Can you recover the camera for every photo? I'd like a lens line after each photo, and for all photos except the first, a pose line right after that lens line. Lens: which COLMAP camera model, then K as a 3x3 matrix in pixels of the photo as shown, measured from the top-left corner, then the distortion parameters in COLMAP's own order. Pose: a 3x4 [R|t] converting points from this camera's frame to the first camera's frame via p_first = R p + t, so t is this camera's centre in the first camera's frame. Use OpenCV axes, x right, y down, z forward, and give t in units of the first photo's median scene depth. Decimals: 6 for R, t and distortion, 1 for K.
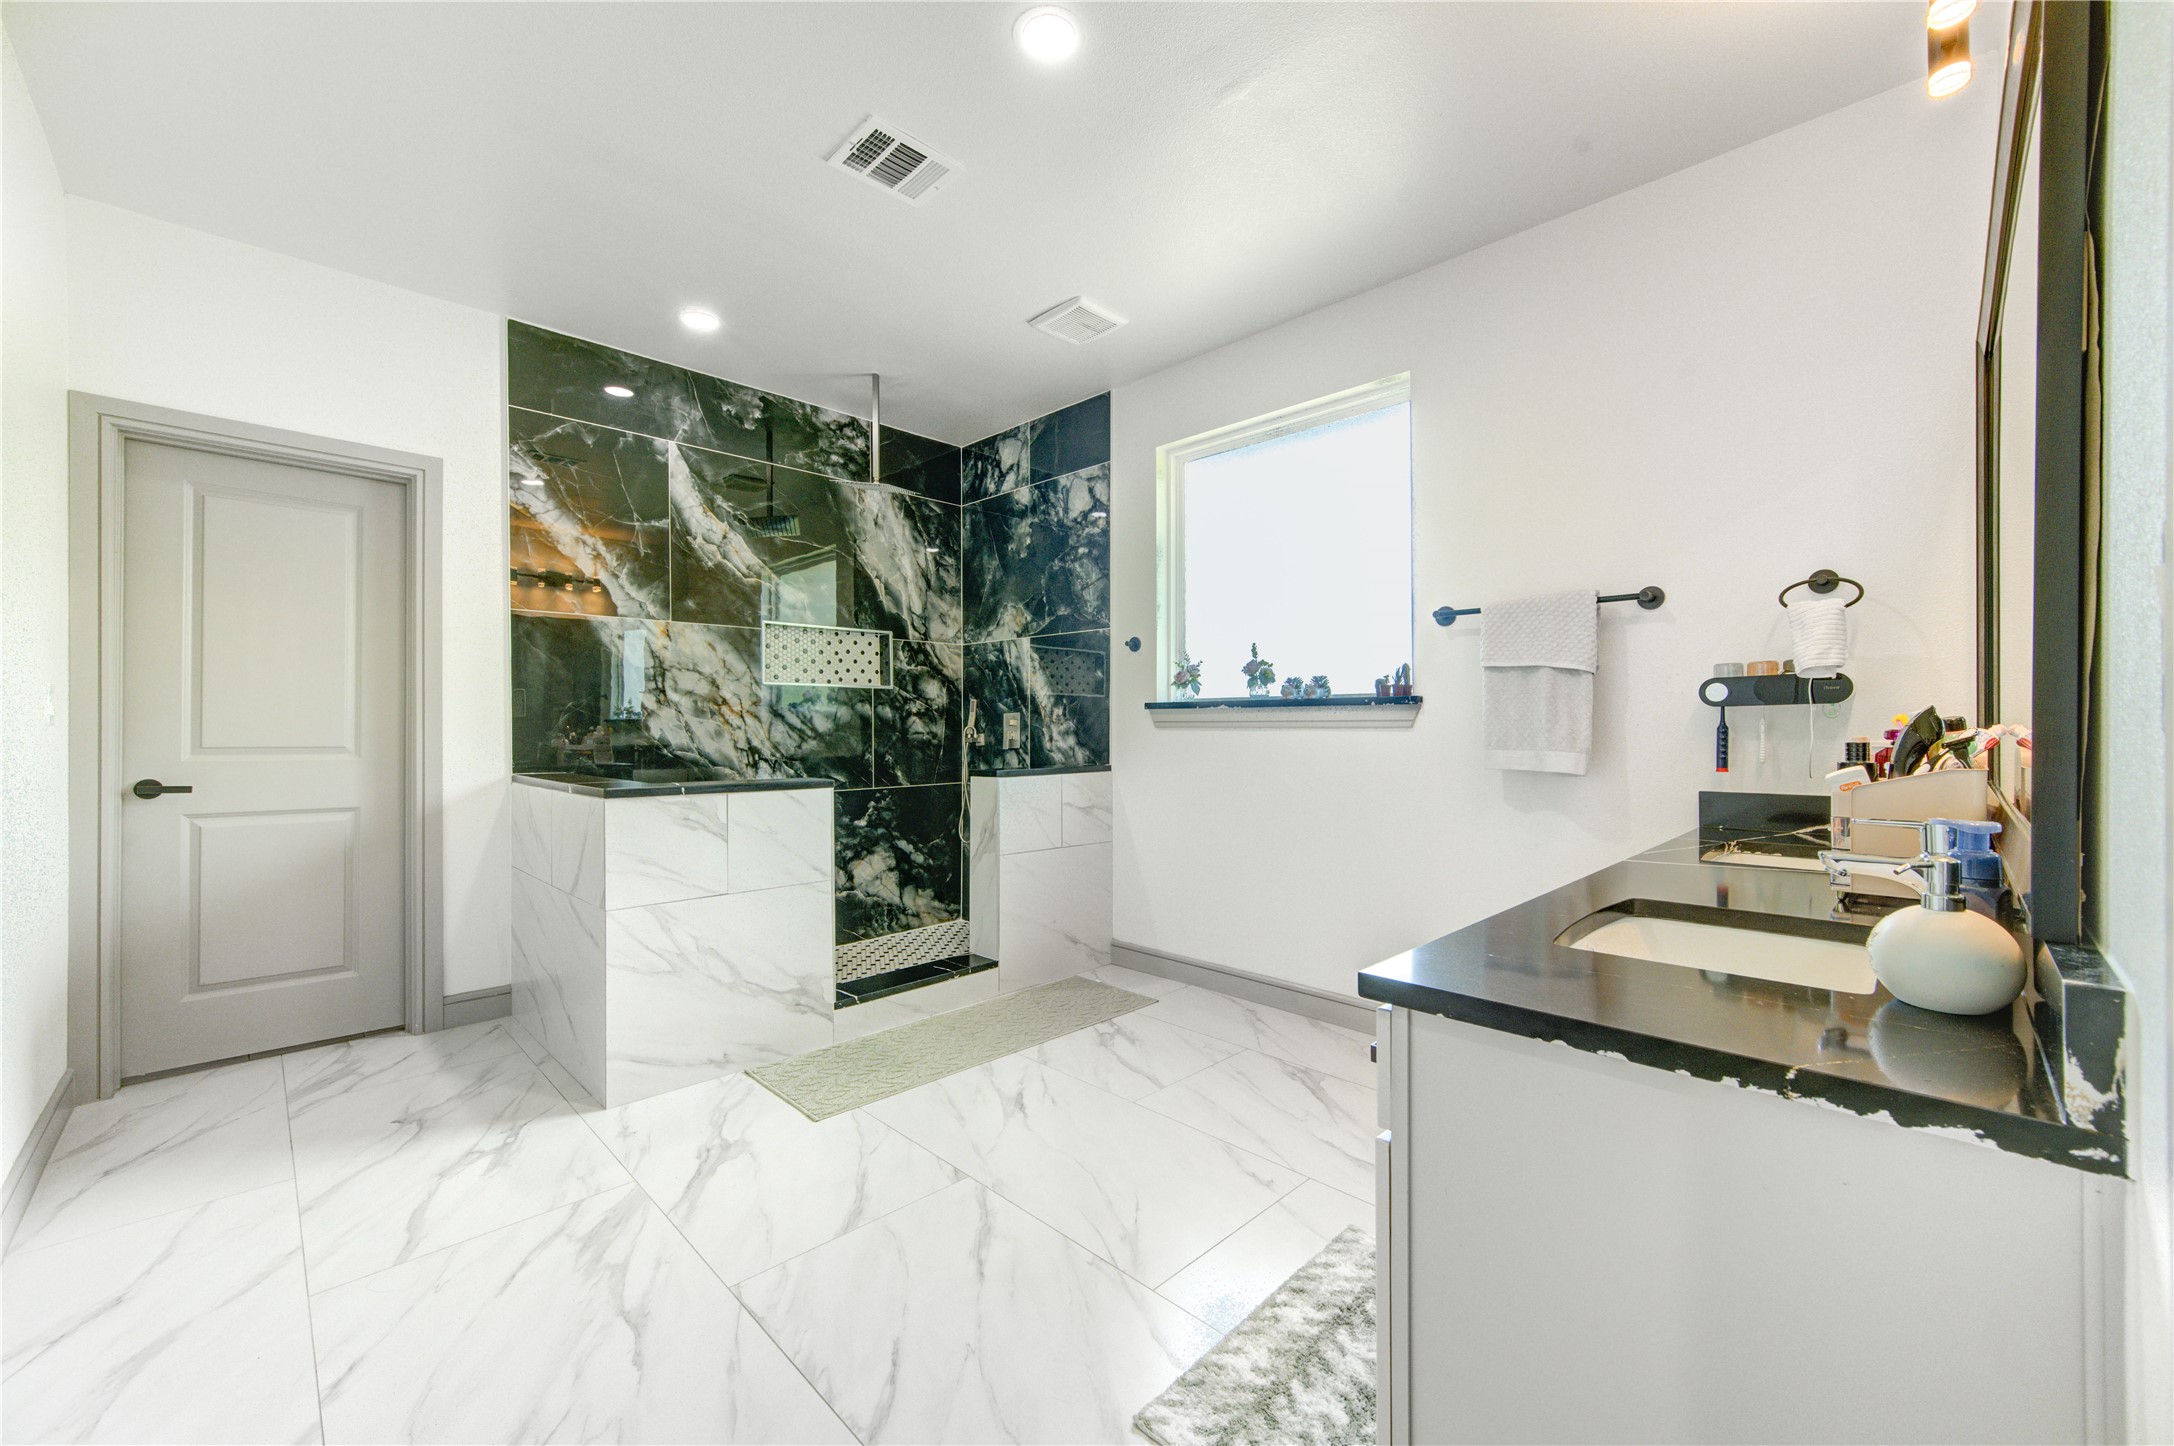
lens RADIAL K [[846.3, 0, 1093.3], [0, 846.3, 732.0], [0, 0, 1]] dist [0.002196, 0.000077]
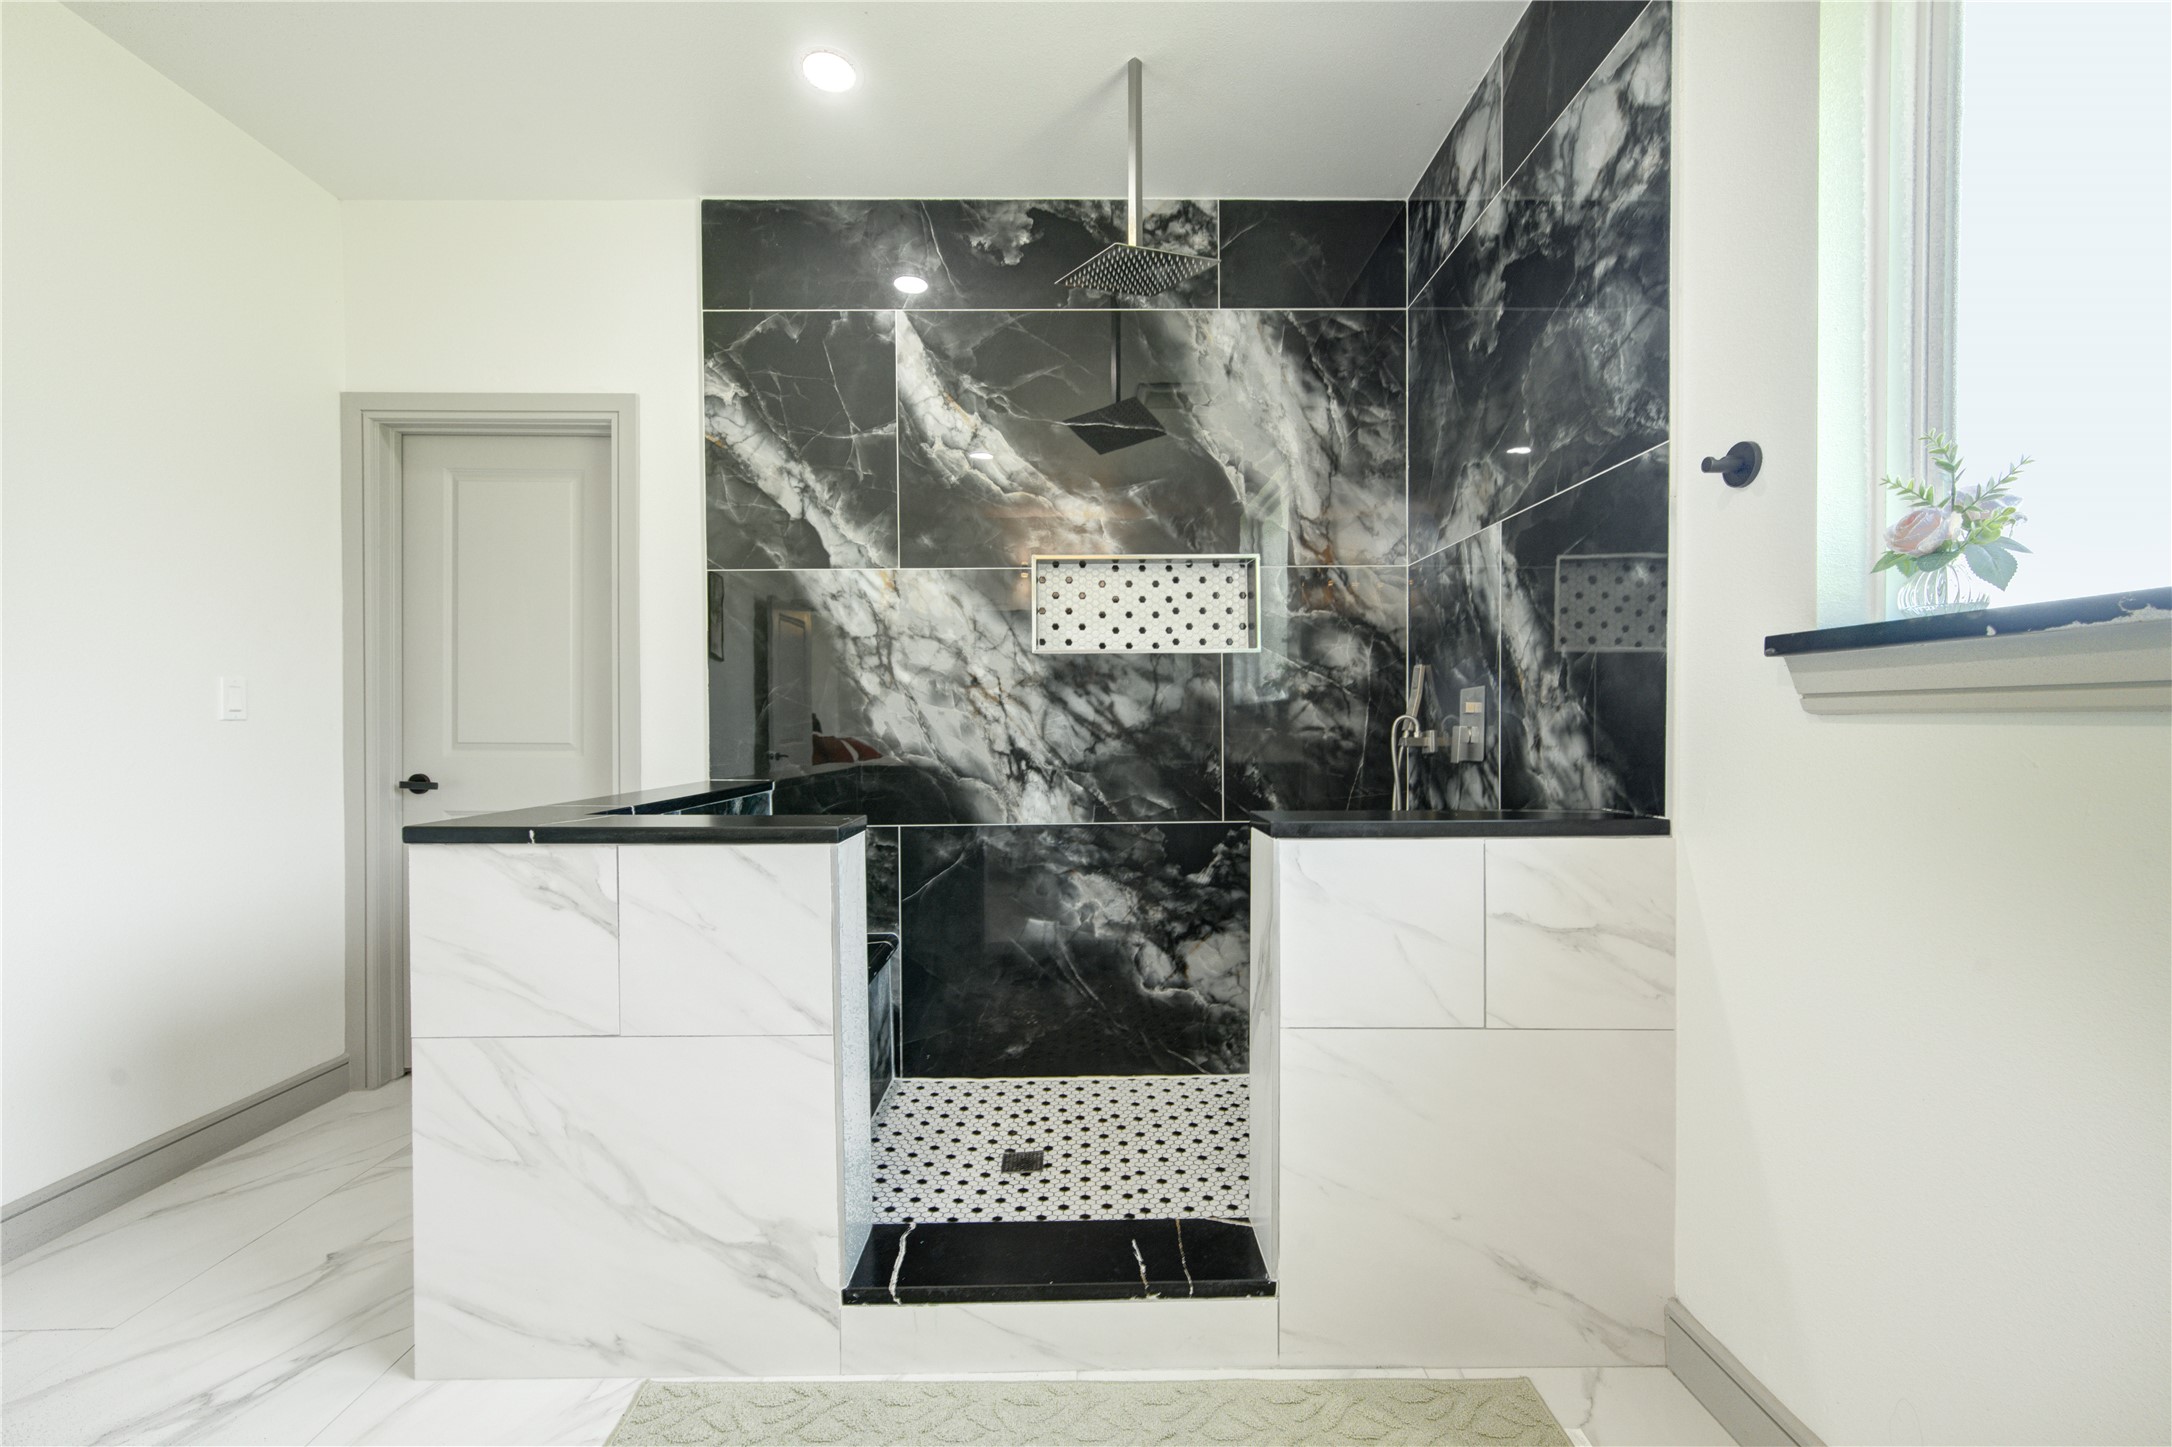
lens RADIAL K [[845.5, 0, 1092.3], [0, 845.5, 732.5], [0, 0, 1]] dist [0.002196, 0.000077]
pose [[0.712376, 0.006327, -0.701770, 0.098871], [-0.000364, 0.999963, 0.008646, -0.001210], [0.701798, -0.005904, 0.712351, 0.568975]]
